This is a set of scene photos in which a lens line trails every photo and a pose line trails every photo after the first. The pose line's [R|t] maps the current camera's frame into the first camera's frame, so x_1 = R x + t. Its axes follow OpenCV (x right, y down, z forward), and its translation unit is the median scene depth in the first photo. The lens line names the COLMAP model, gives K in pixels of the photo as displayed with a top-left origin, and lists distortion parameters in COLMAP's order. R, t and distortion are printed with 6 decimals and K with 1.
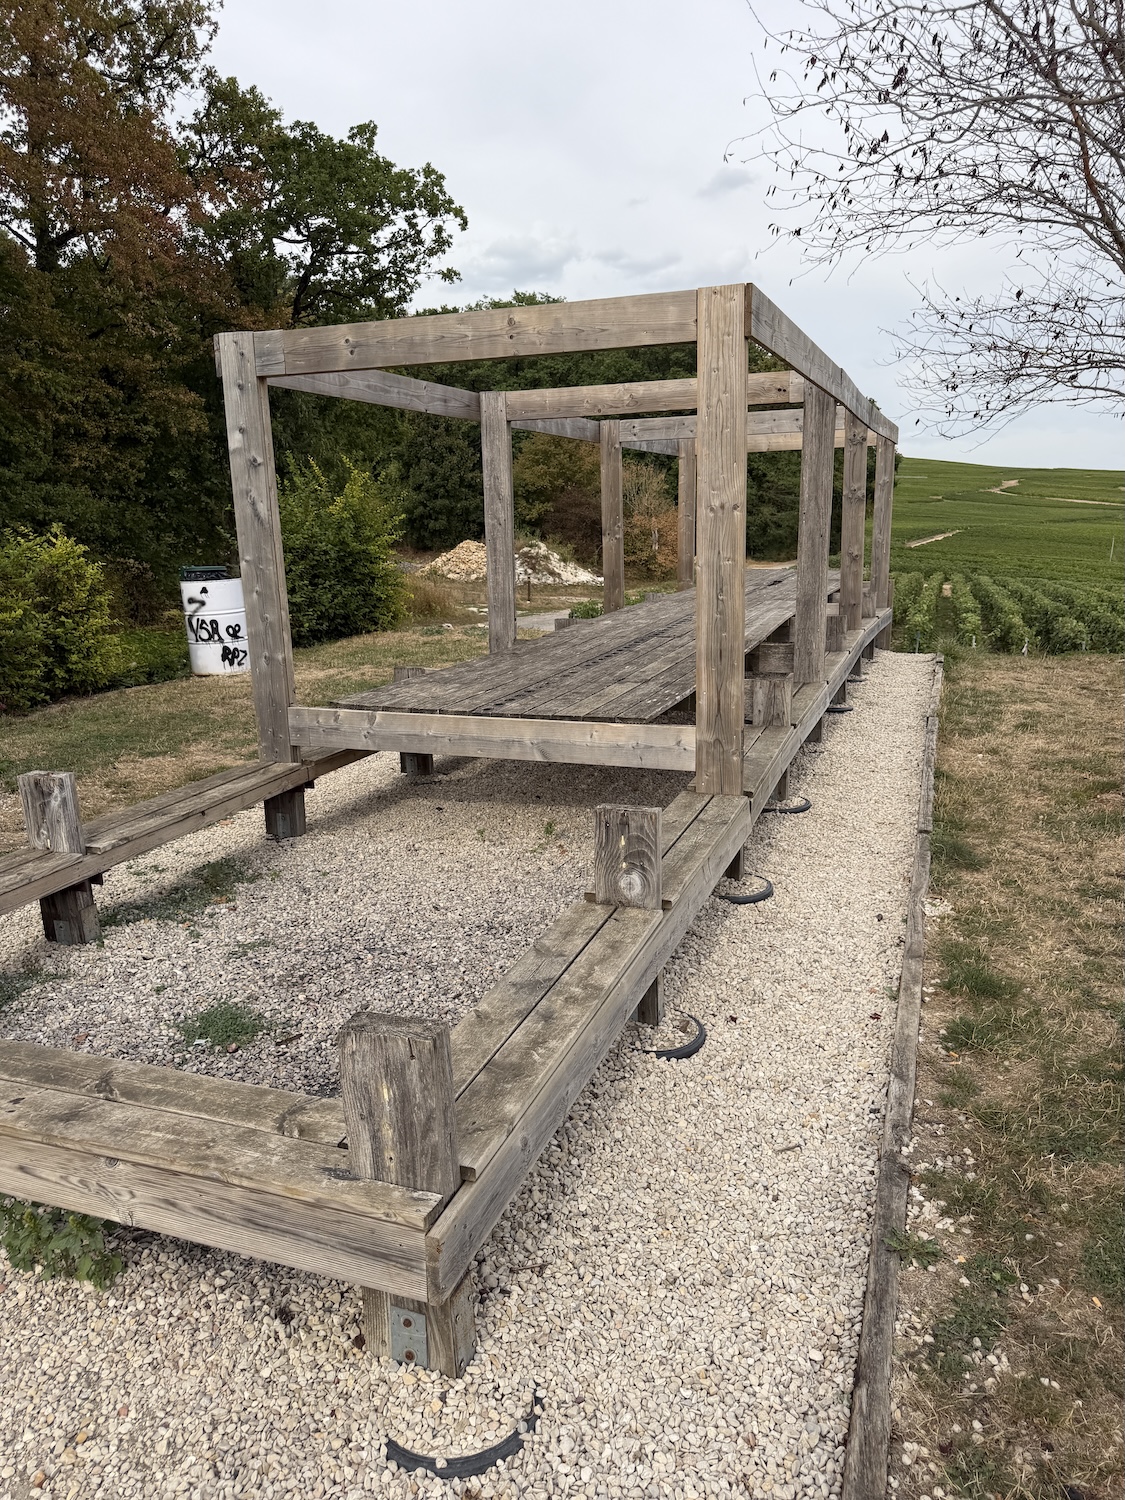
lens RADIAL K [[1072.2, 0, 569.9], [0, 1072.2, 750.7], [0, 0, 1]] dist [0.034316, -0.020228]
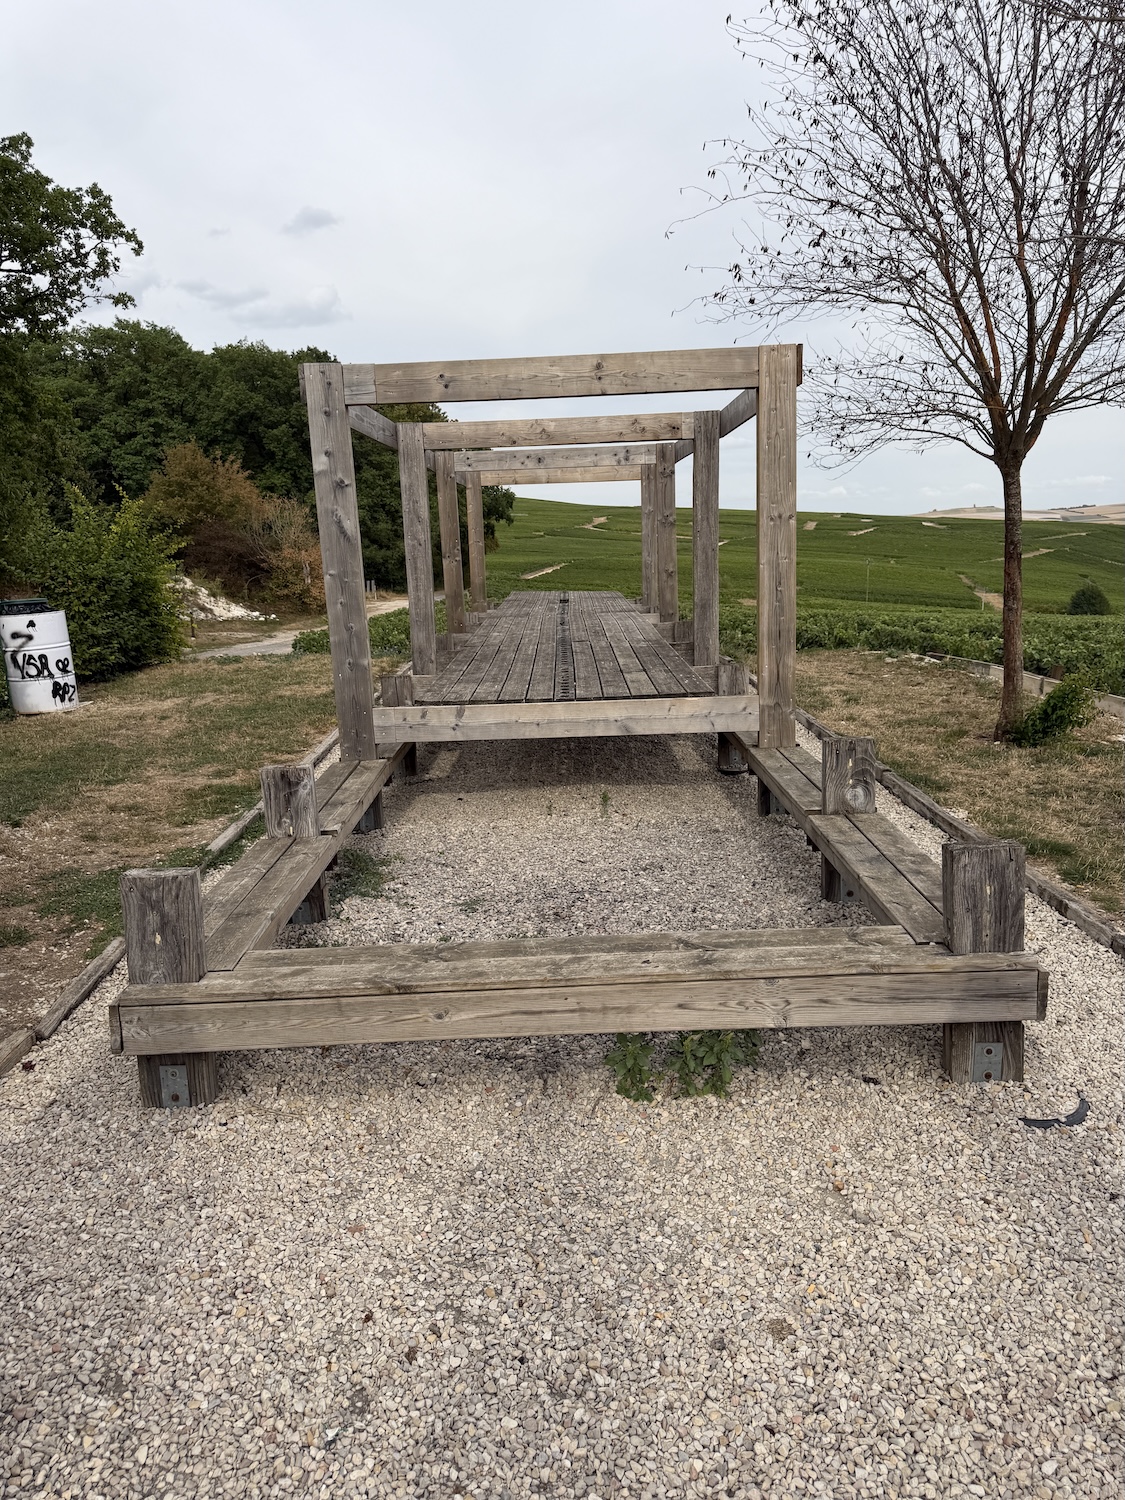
lens RADIAL K [[1072.2, 0, 556.6], [0, 1072.2, 749.8], [0, 0, 1]] dist [0.034316, -0.020228]
pose [[0.945033, -0.078171, 0.317493, -0.212886], [0.087755, 0.996014, -0.015974, 0.017278], [-0.314979, 0.042958, 0.948126, -0.041768]]
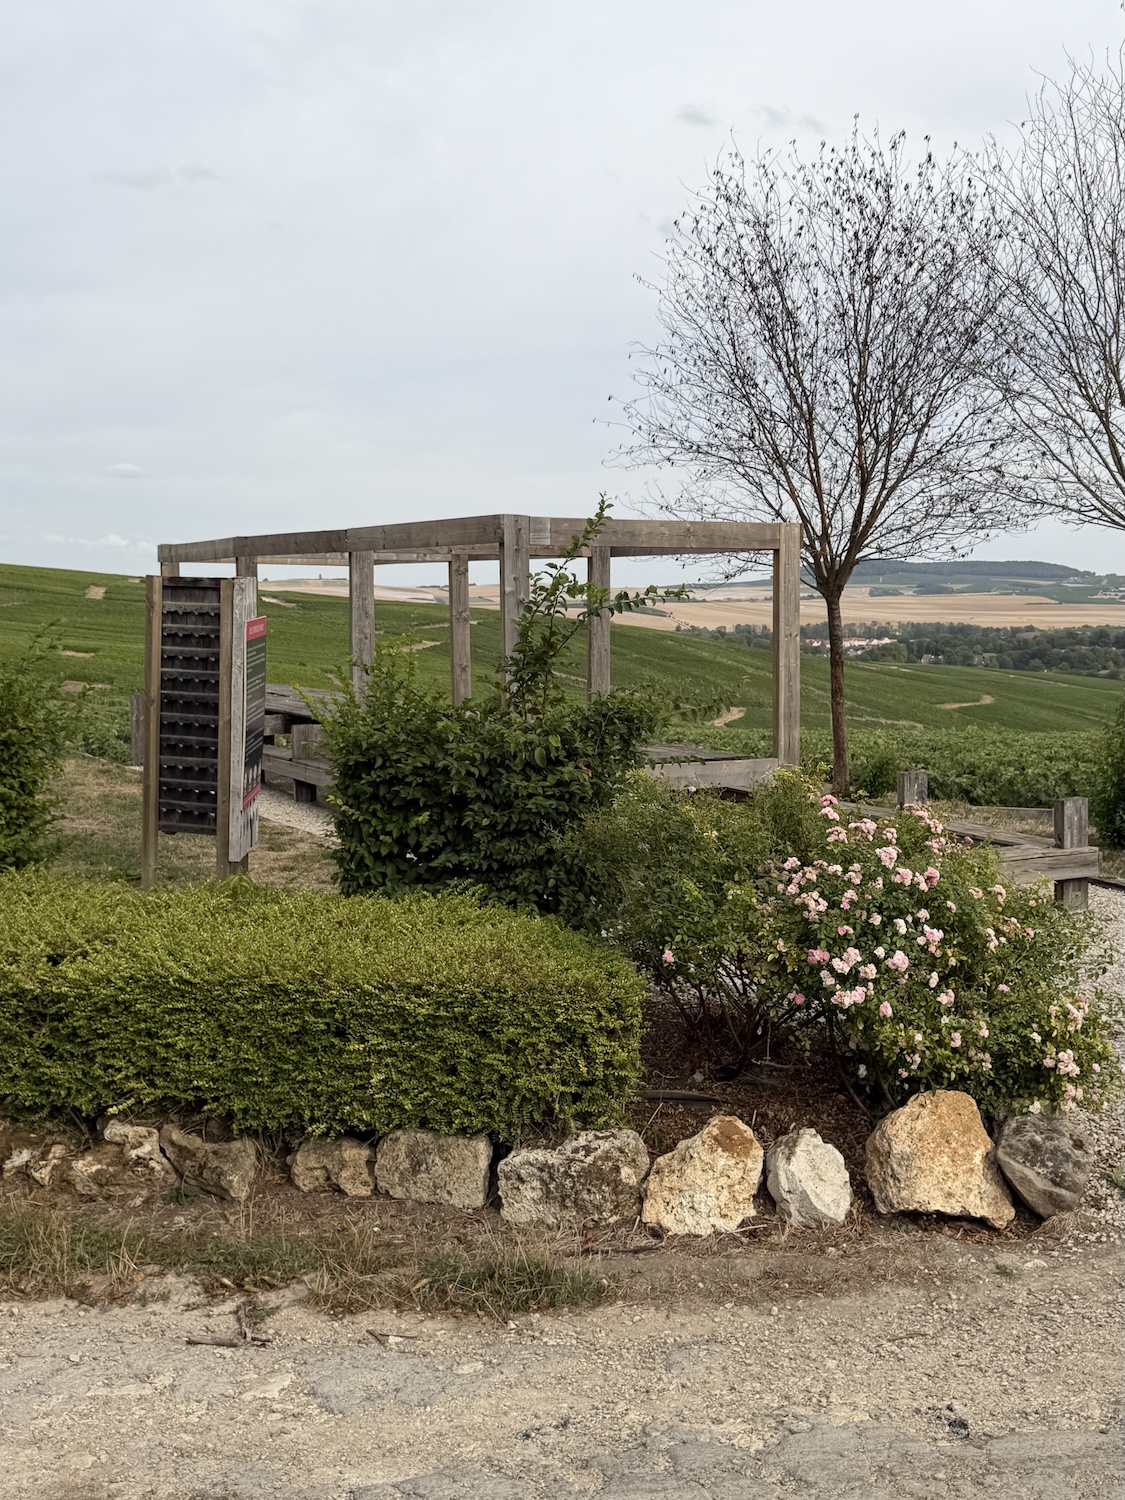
lens RADIAL K [[1705.0, 0, 562.5], [0, 1705.0, 749.5], [0, 0, 1]] dist [0.103108, 0.000000]
pose [[0.653092, -0.043118, 0.756050, -0.929908], [0.142353, 0.987570, -0.066647, 0.042395], [-0.743779, 0.151153, 0.651112, -0.233184]]
